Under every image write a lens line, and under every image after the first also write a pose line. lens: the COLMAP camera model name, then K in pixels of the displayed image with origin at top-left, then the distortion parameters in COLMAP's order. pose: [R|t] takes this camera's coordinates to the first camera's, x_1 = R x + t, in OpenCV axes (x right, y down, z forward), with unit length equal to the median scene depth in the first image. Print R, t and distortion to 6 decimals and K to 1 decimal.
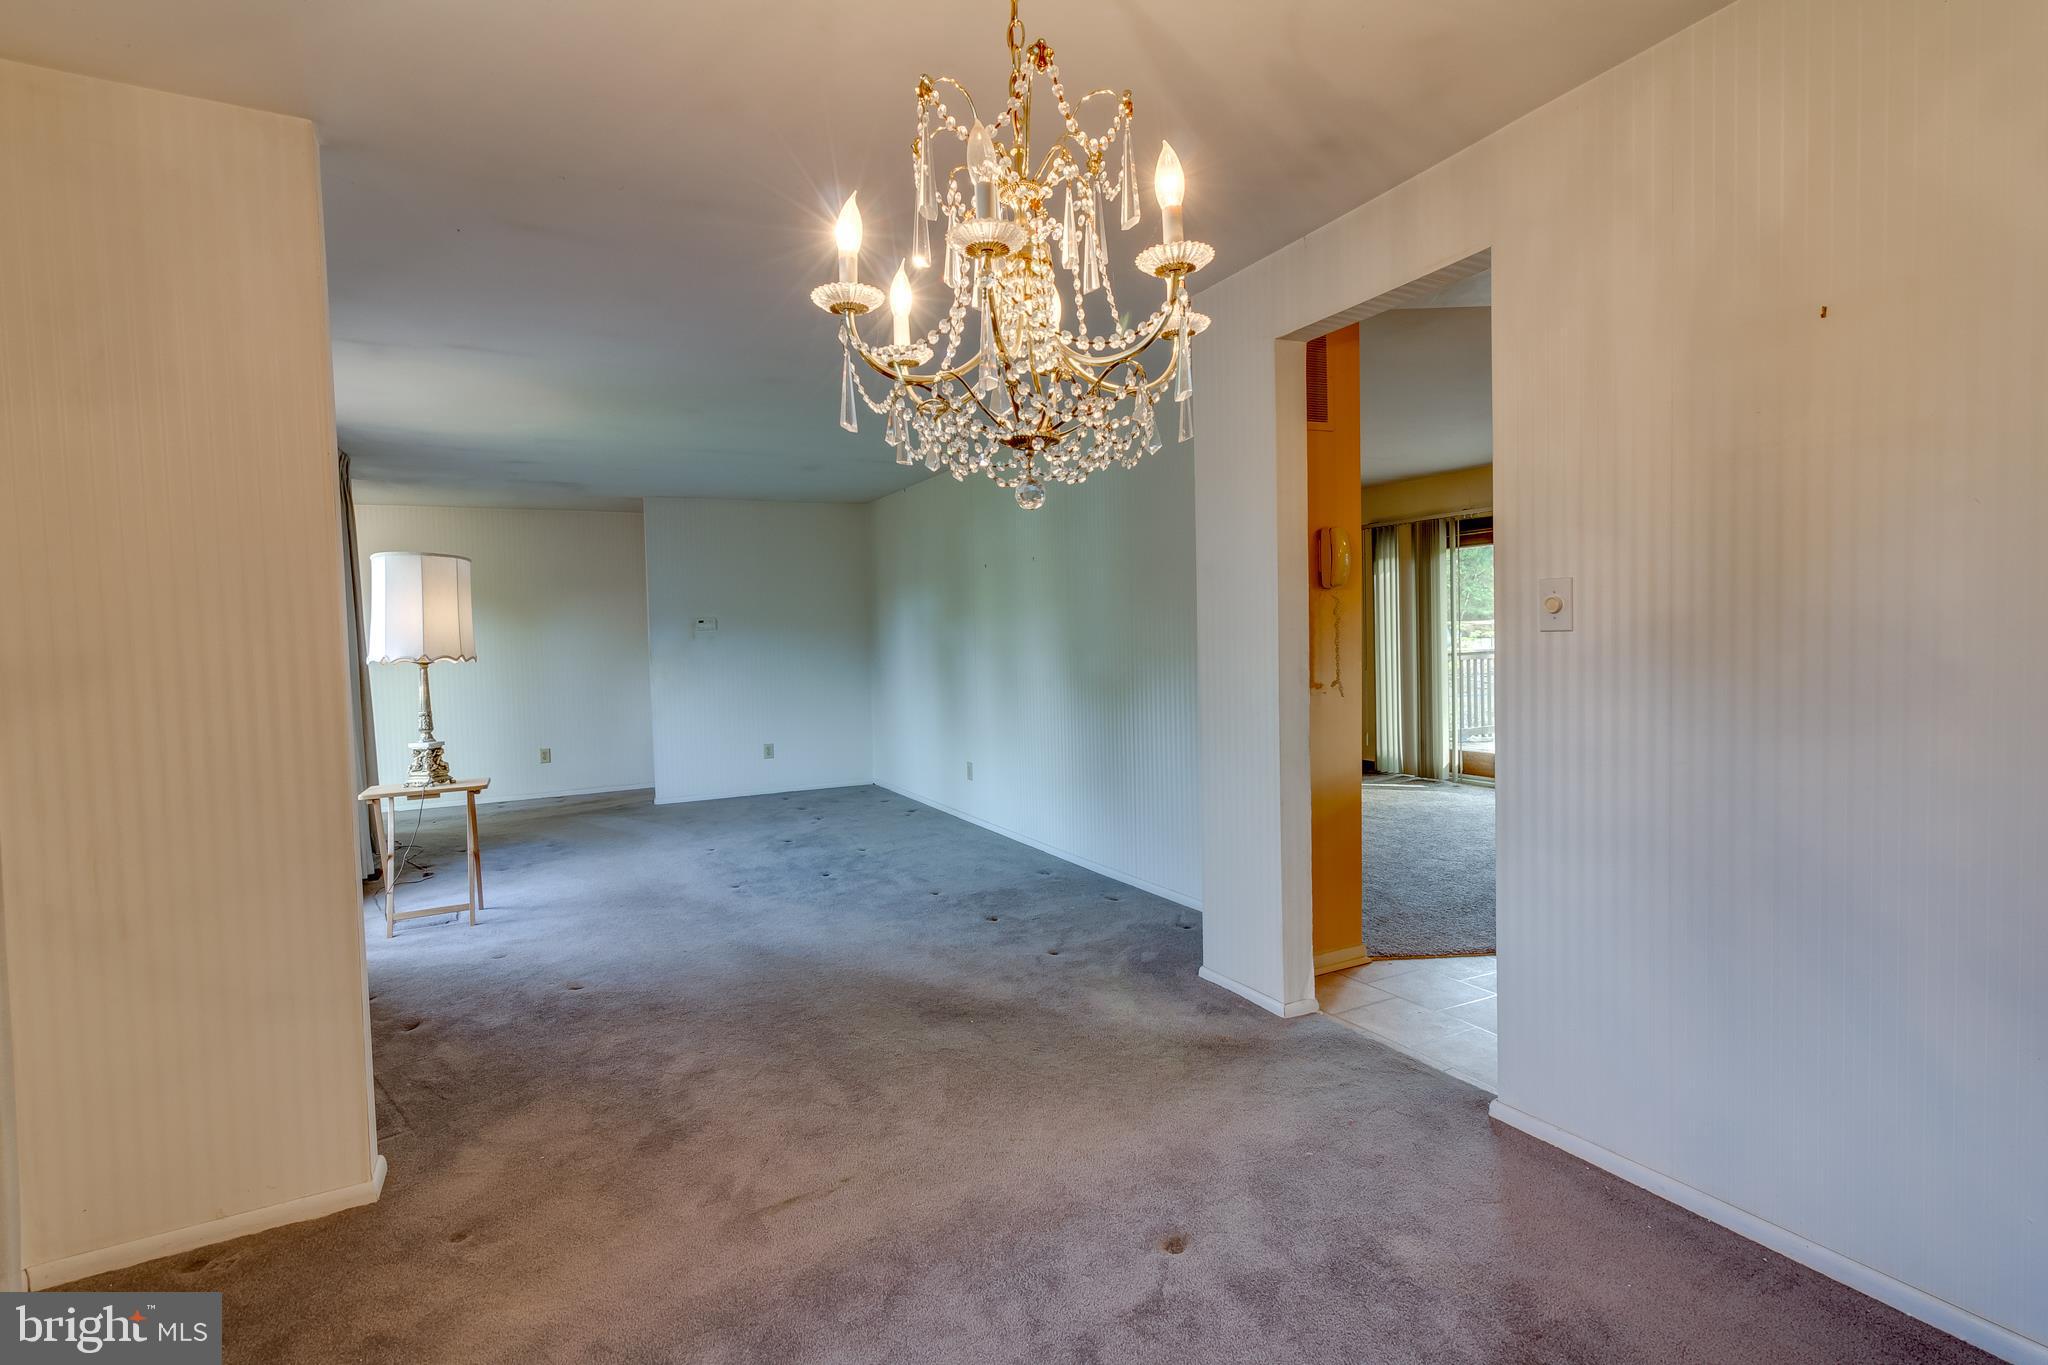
lens RADIAL K [[963.2, 0, 1009.6], [0, 963.2, 681.0], [0, 0, 1]] dist [0.003695, -0.000582]
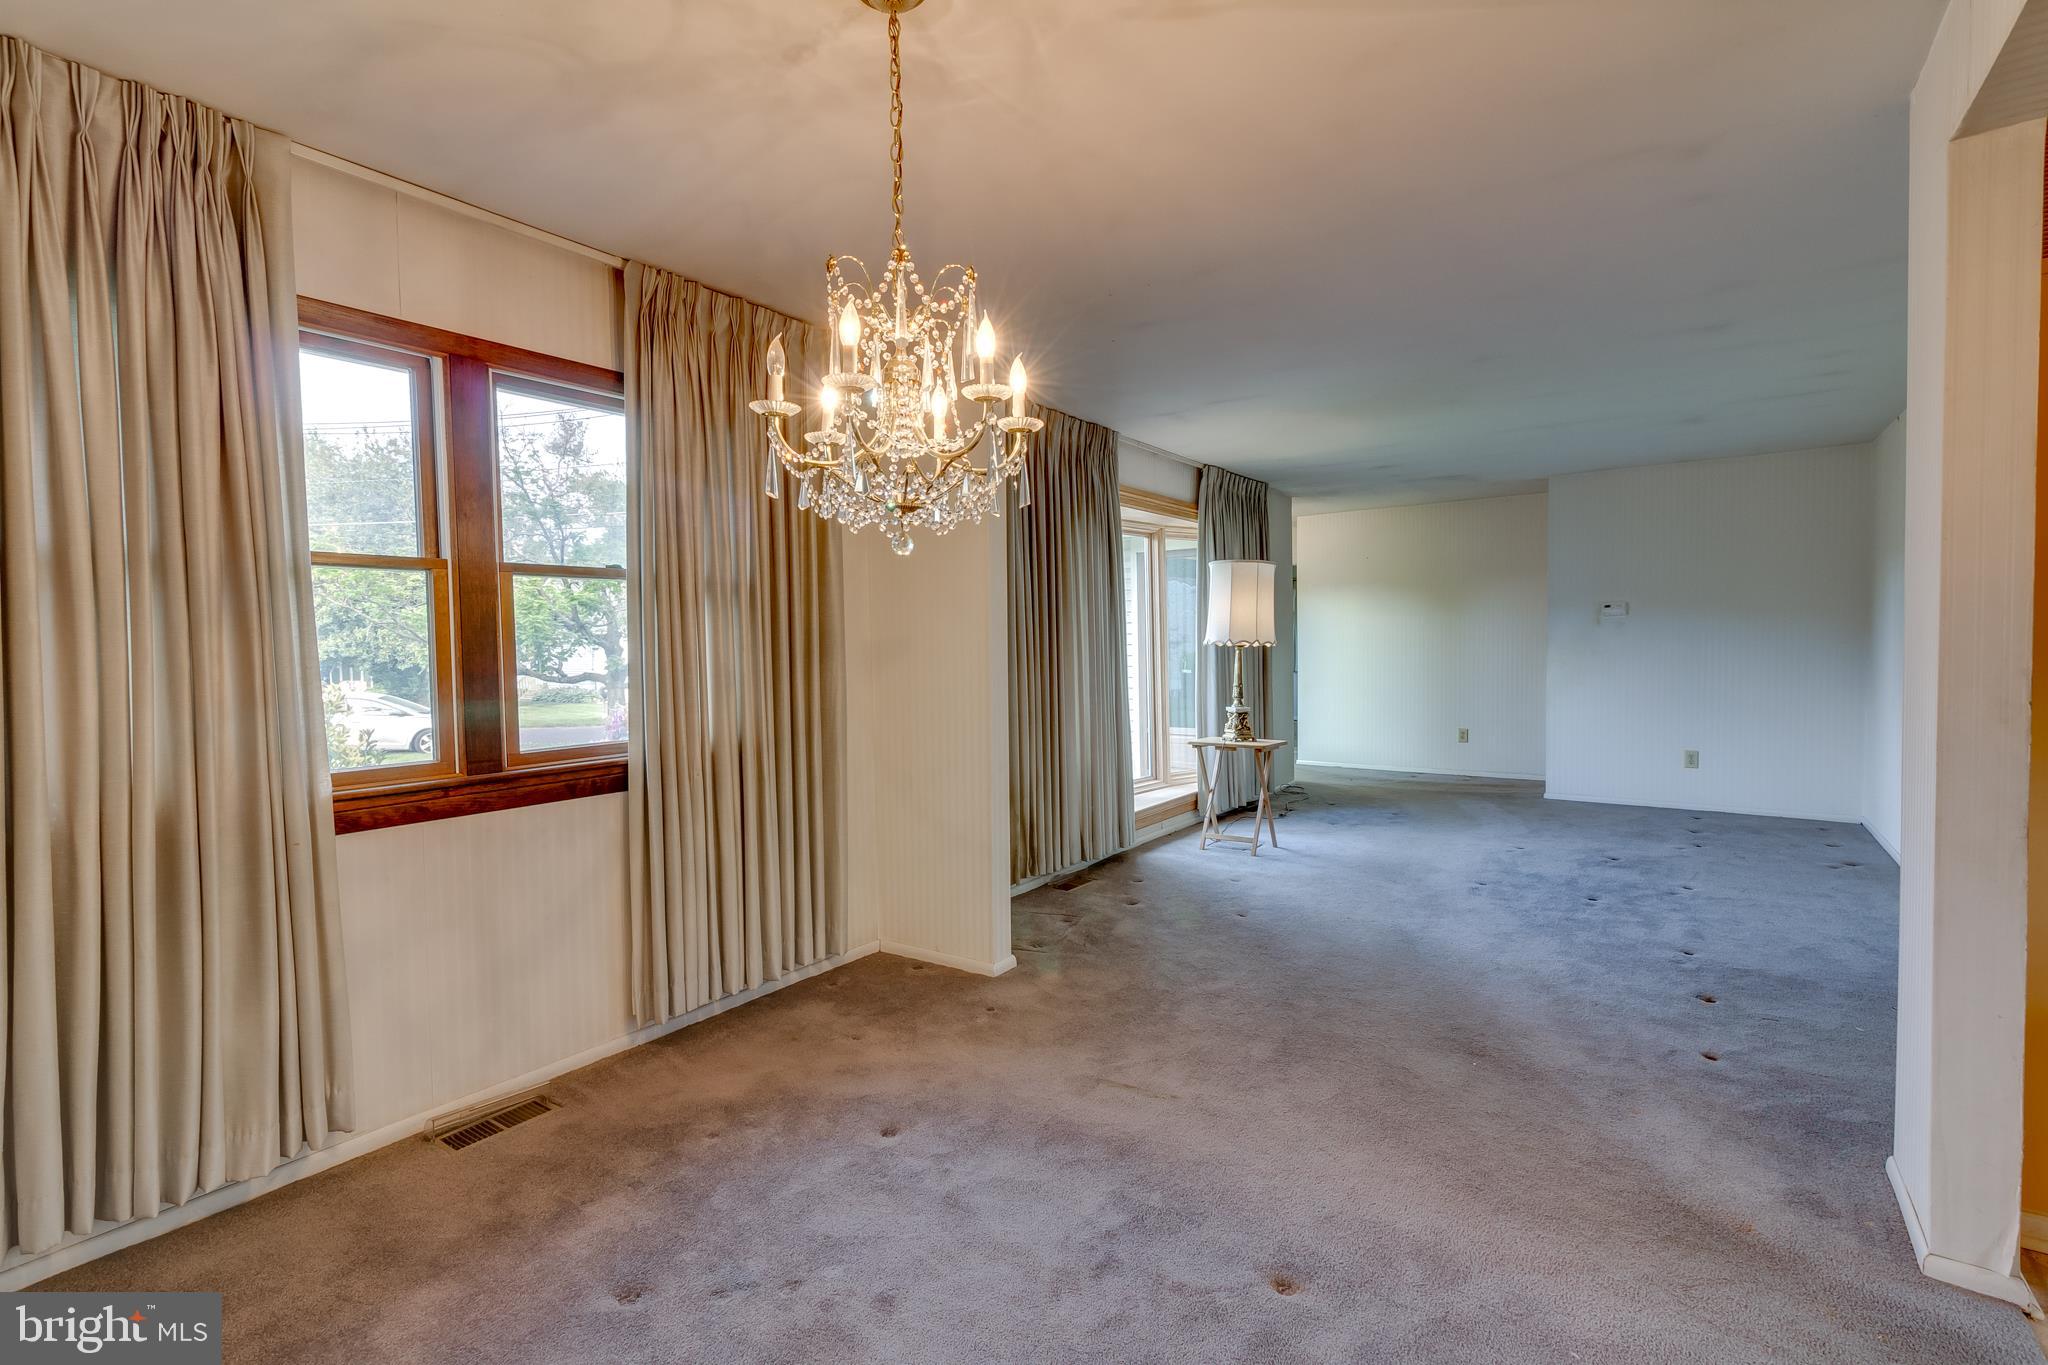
lens RADIAL K [[963.2, 0, 1002.2], [0, 963.2, 687.6], [0, 0, 1]] dist [0.003695, -0.000582]
pose [[0.431434, 0.064760, -0.899817, 0.421997], [-0.038137, 0.997838, 0.053529, -0.020306], [0.901338, 0.011222, 0.432971, 0.161408]]
